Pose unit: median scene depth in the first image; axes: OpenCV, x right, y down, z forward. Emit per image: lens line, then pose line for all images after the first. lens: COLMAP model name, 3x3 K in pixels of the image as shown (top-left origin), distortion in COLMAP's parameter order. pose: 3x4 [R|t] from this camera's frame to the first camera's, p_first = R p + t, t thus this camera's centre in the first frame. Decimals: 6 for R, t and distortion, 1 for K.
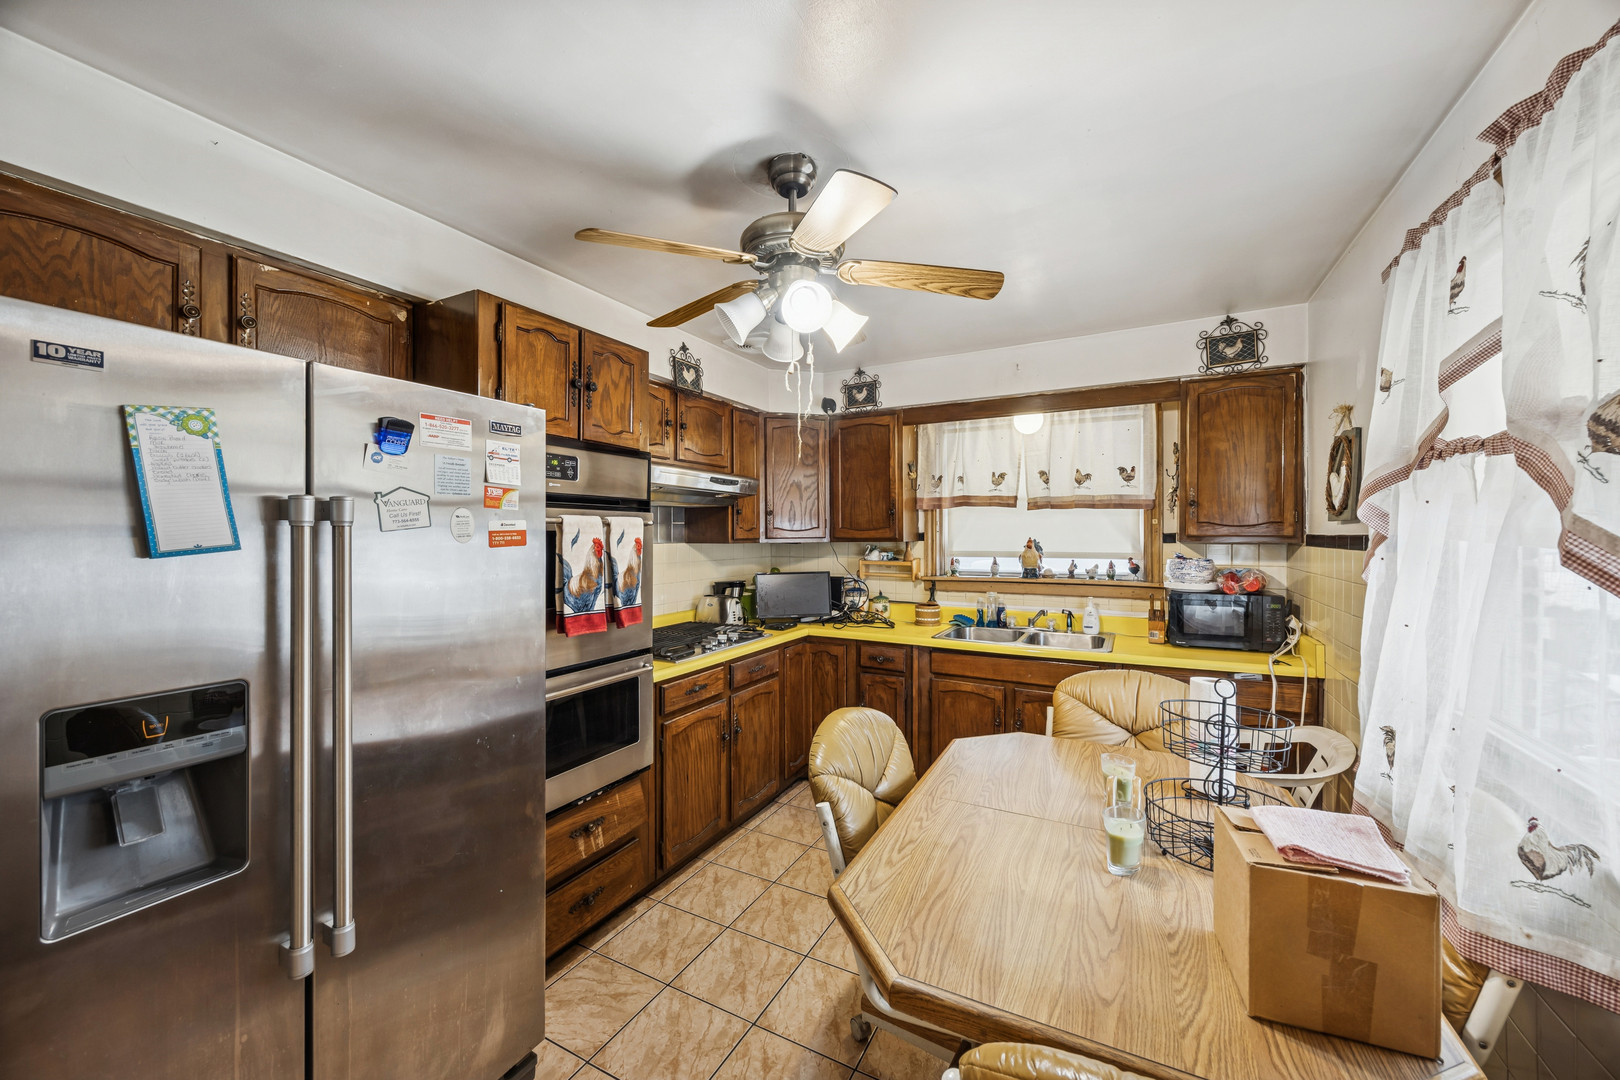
lens RADIAL K [[618.9, 0, 803.3], [0, 618.9, 537.0], [0, 0, 1]] dist [-0.005170, 0.000699]
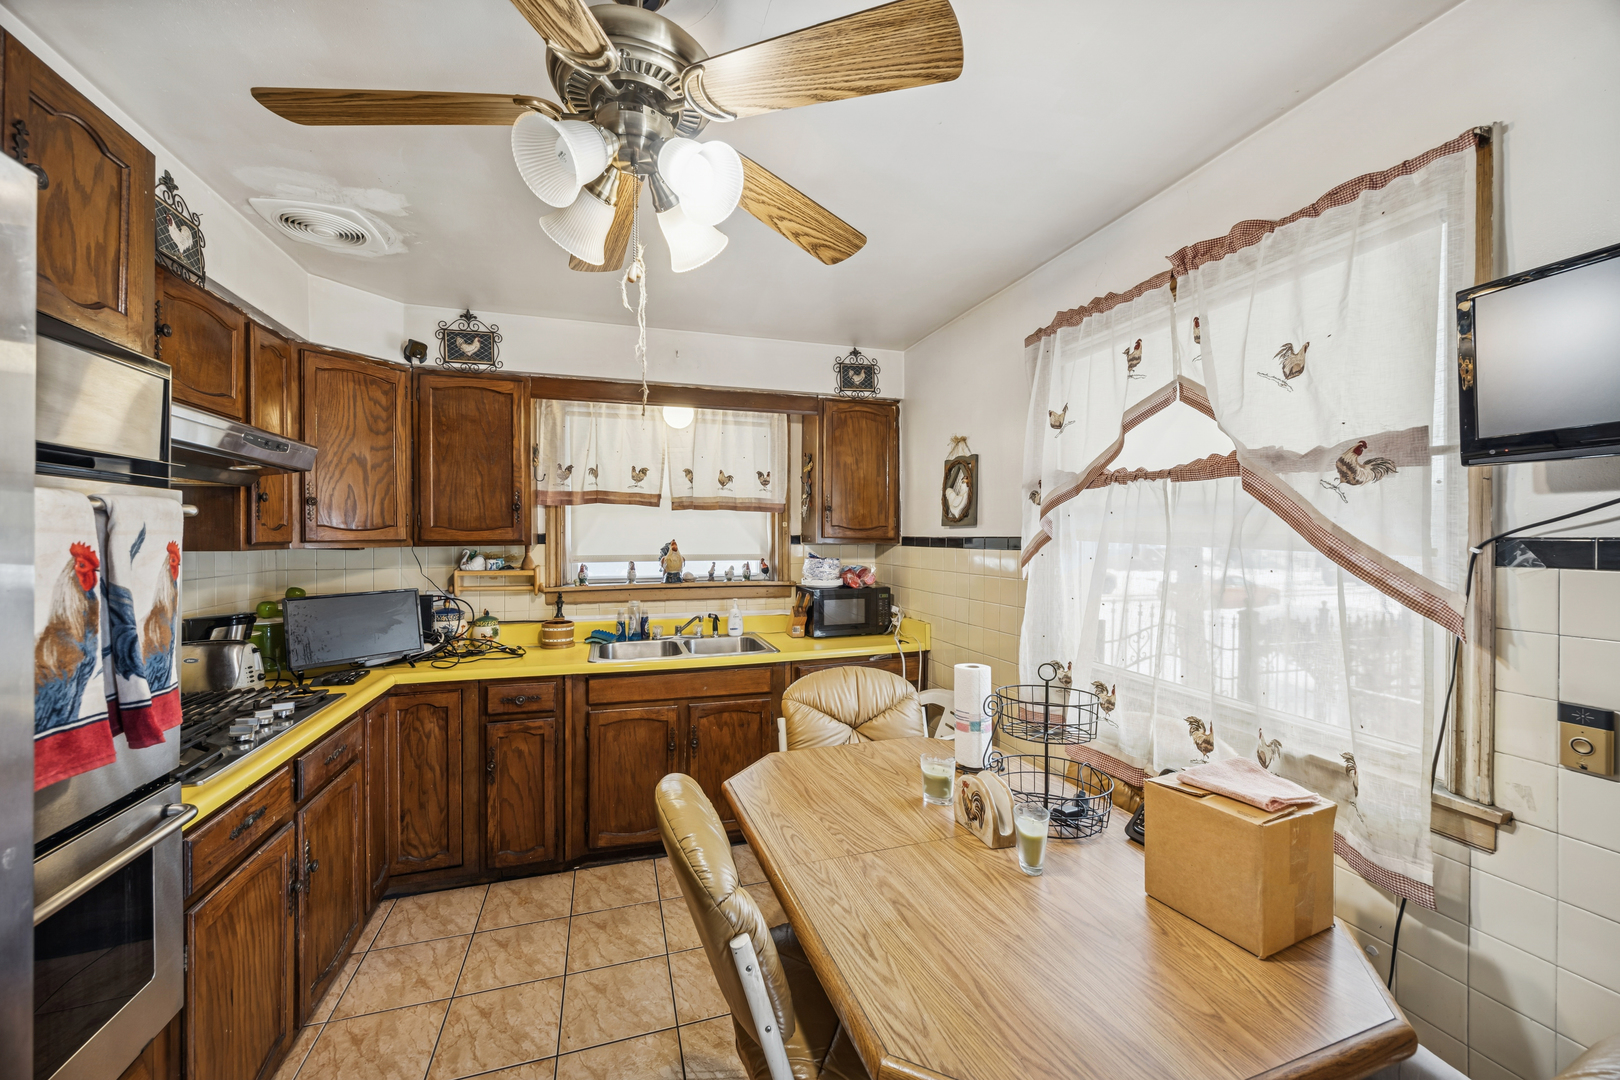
lens RADIAL K [[618.9, 0, 813.0], [0, 618.9, 538.0], [0, 0, 1]] dist [-0.005170, 0.000699]
pose [[0.687320, -0.000339, 0.726355, -0.179792], [0.001579, 0.999998, -0.001027, -0.000056], [-0.726353, 0.001853, 0.687319, 0.219569]]
